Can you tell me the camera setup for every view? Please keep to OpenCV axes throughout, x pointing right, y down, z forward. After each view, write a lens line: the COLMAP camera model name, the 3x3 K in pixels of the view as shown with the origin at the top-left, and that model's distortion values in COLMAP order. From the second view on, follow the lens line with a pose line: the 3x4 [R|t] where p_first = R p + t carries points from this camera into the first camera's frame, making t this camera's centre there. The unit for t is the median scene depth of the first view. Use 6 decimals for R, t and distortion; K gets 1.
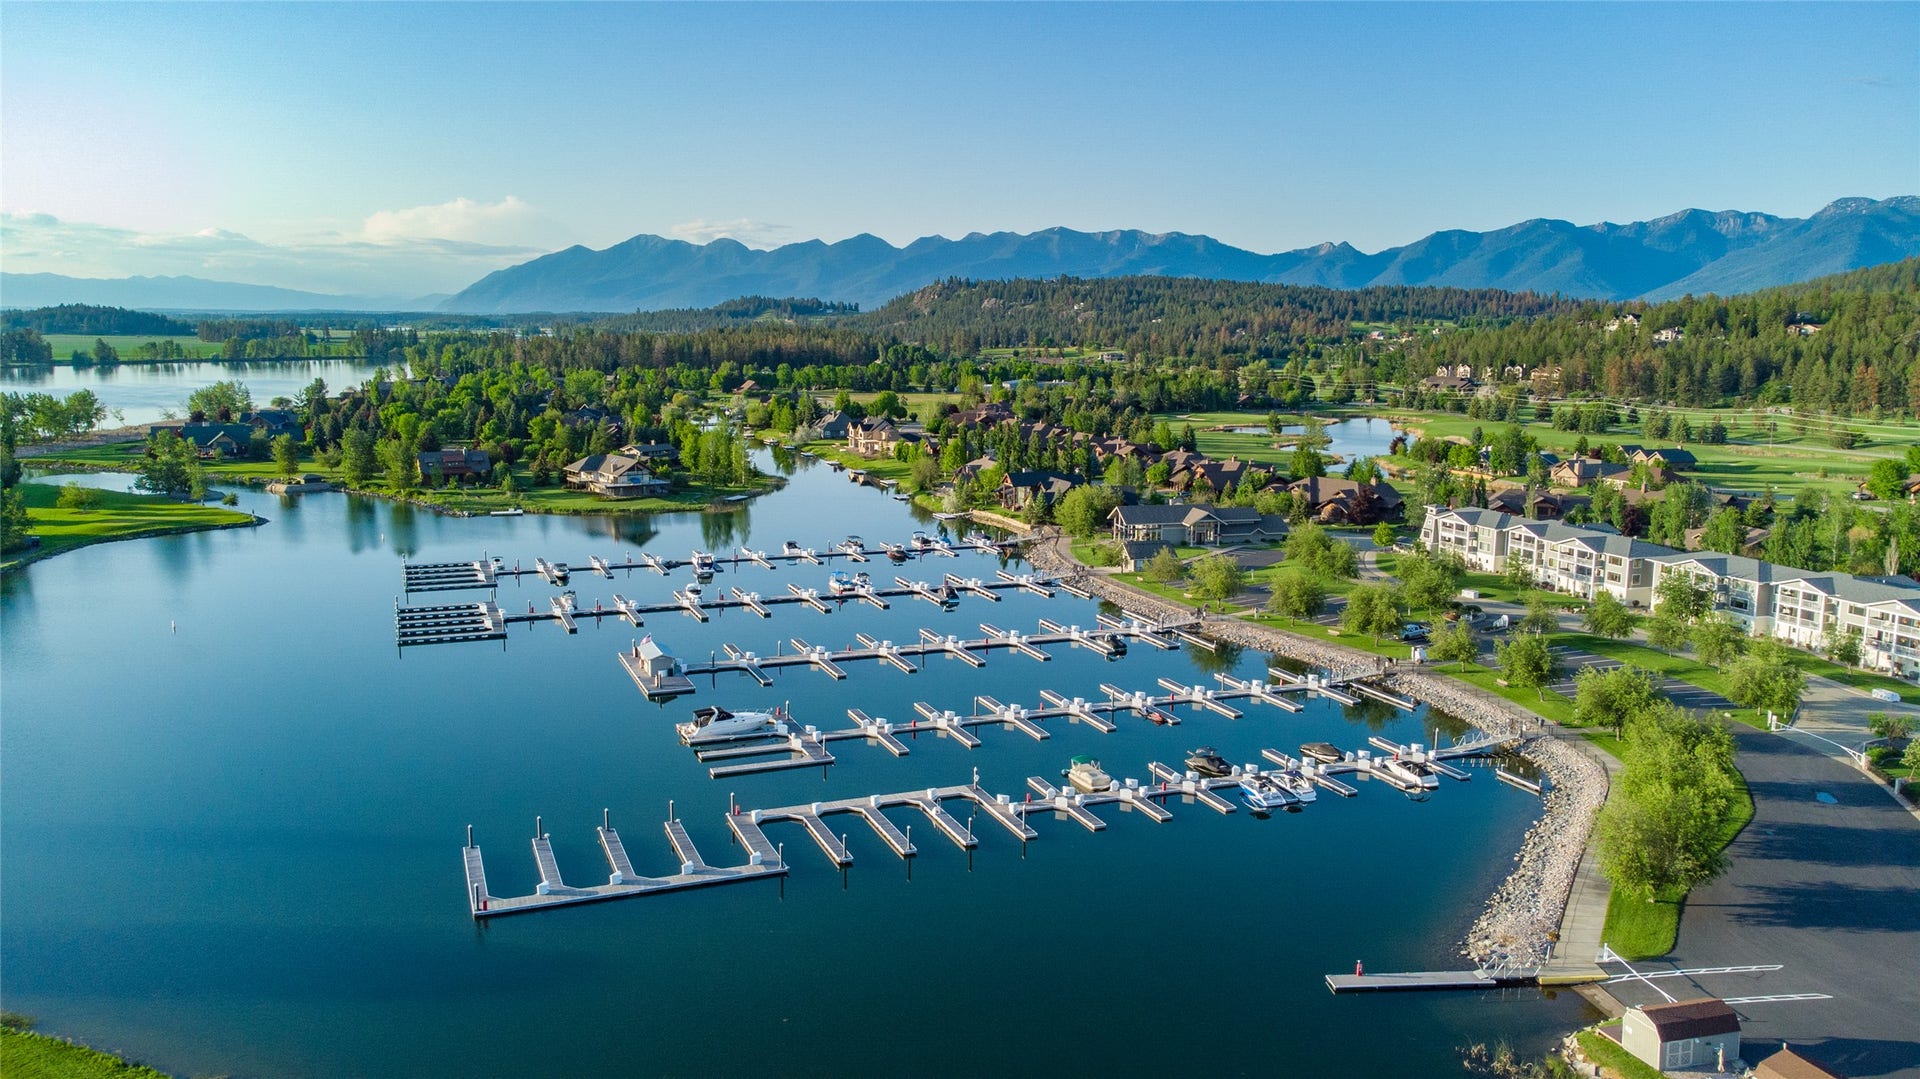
lens RADIAL K [[1425.0, 0, 956.0], [0, 1425.0, 540.0], [0, 0, 1]] dist [0.035408, 0.028092]
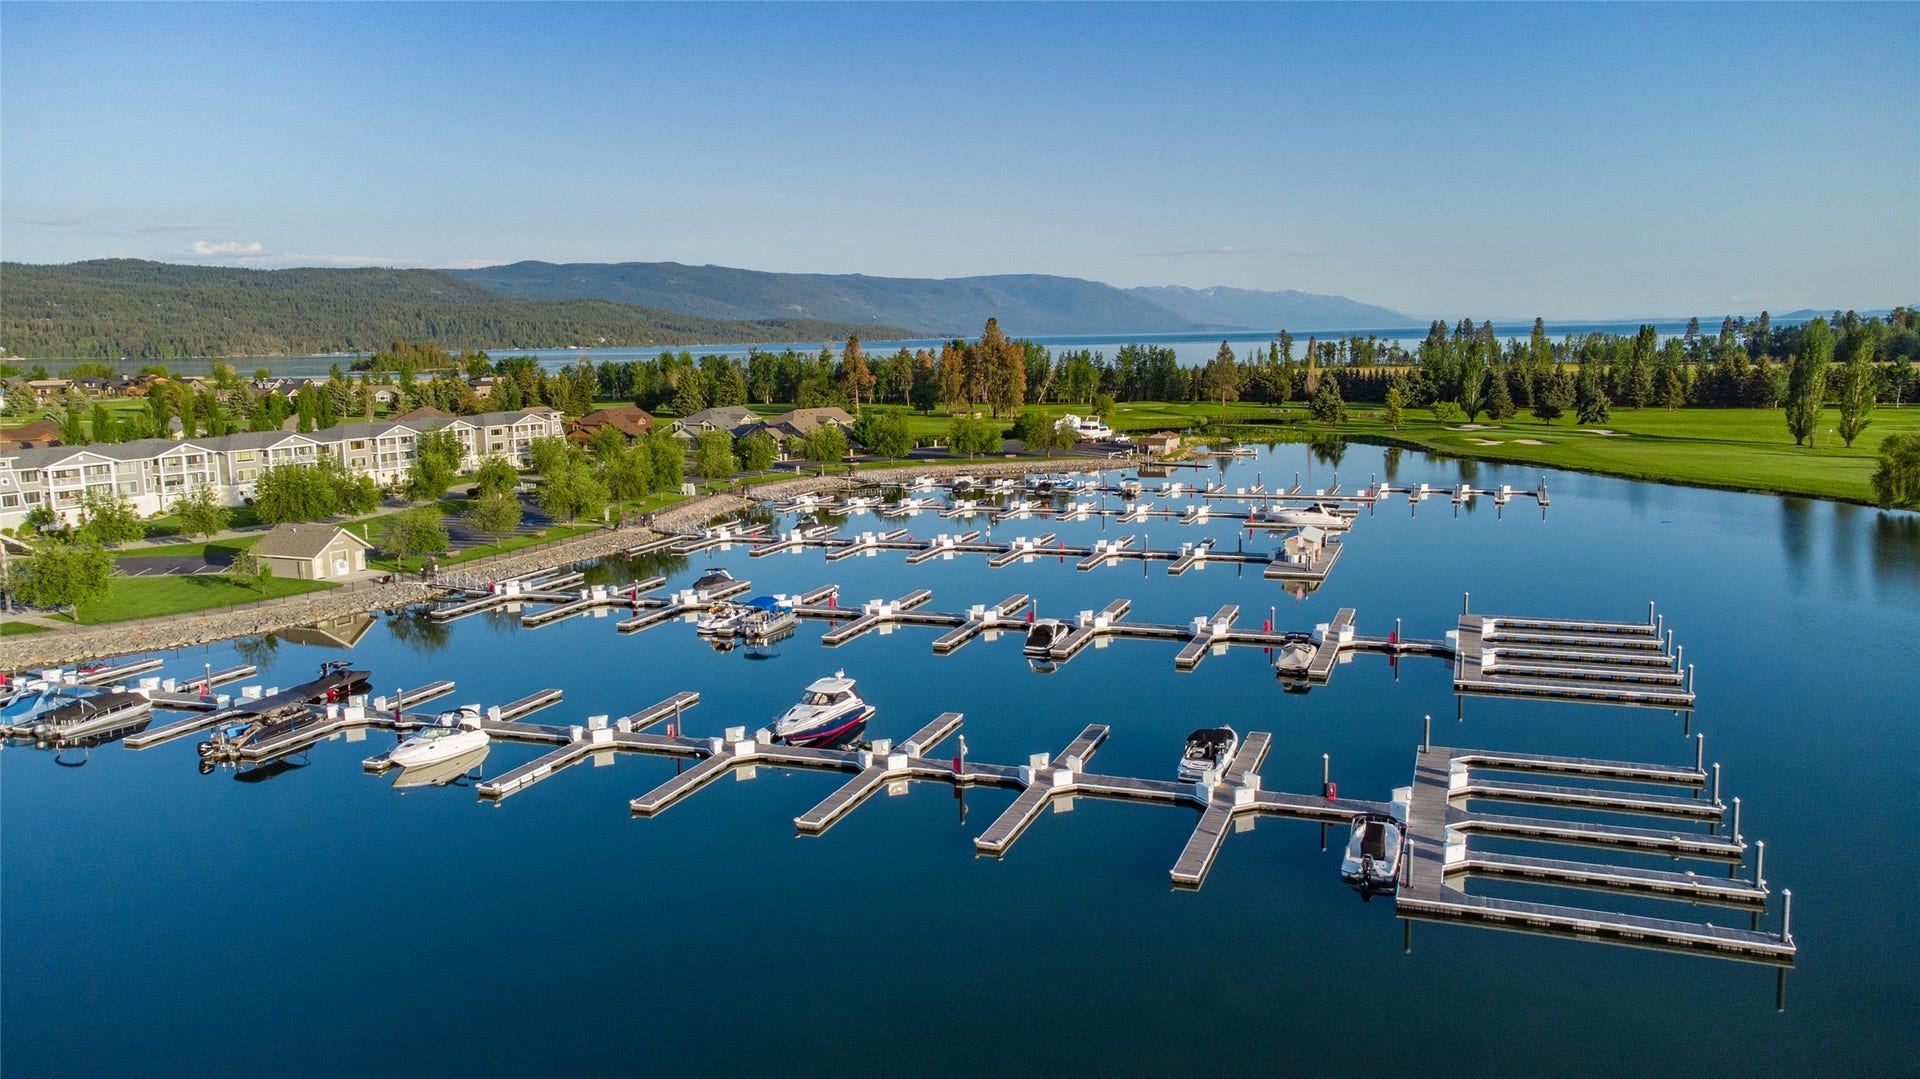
lens RADIAL K [[1439.0, 0, 960.0], [0, 1439.0, 539.5], [0, 0, 1]] dist [0.015139, 0.078401]
pose [[-0.747922, -0.088242, 0.657895, -0.167763], [0.114743, 0.959017, 0.259075, -0.043087], [-0.653794, 0.269257, -0.707145, 0.472682]]
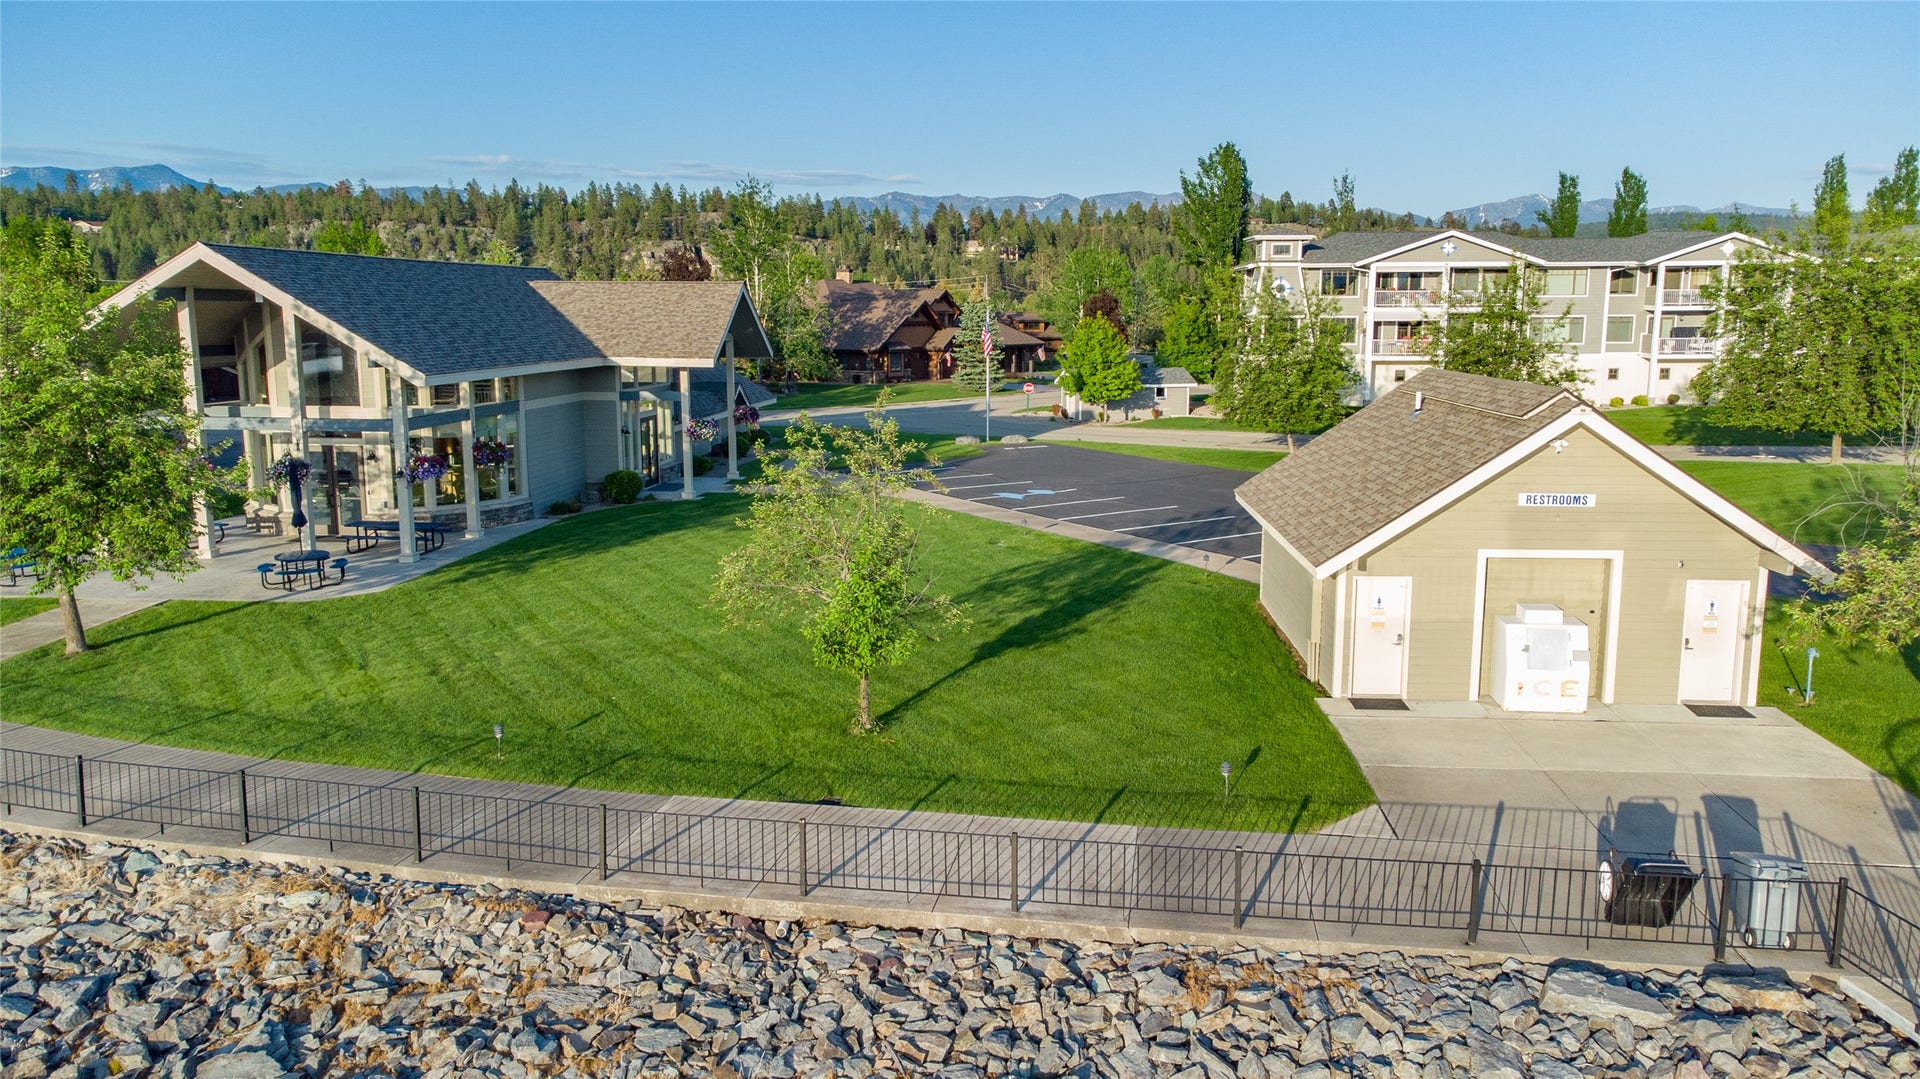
lens RADIAL K [[1425.0, 0, 956.0], [0, 1425.0, 540.0], [0, 0, 1]] dist [0.035408, 0.028092]
pose [[0.342449, -0.157845, 0.926182, 0.009769], [0.146862, 0.982662, 0.113169, -0.002013], [-0.927987, 0.097267, 0.359693, 0.381564]]
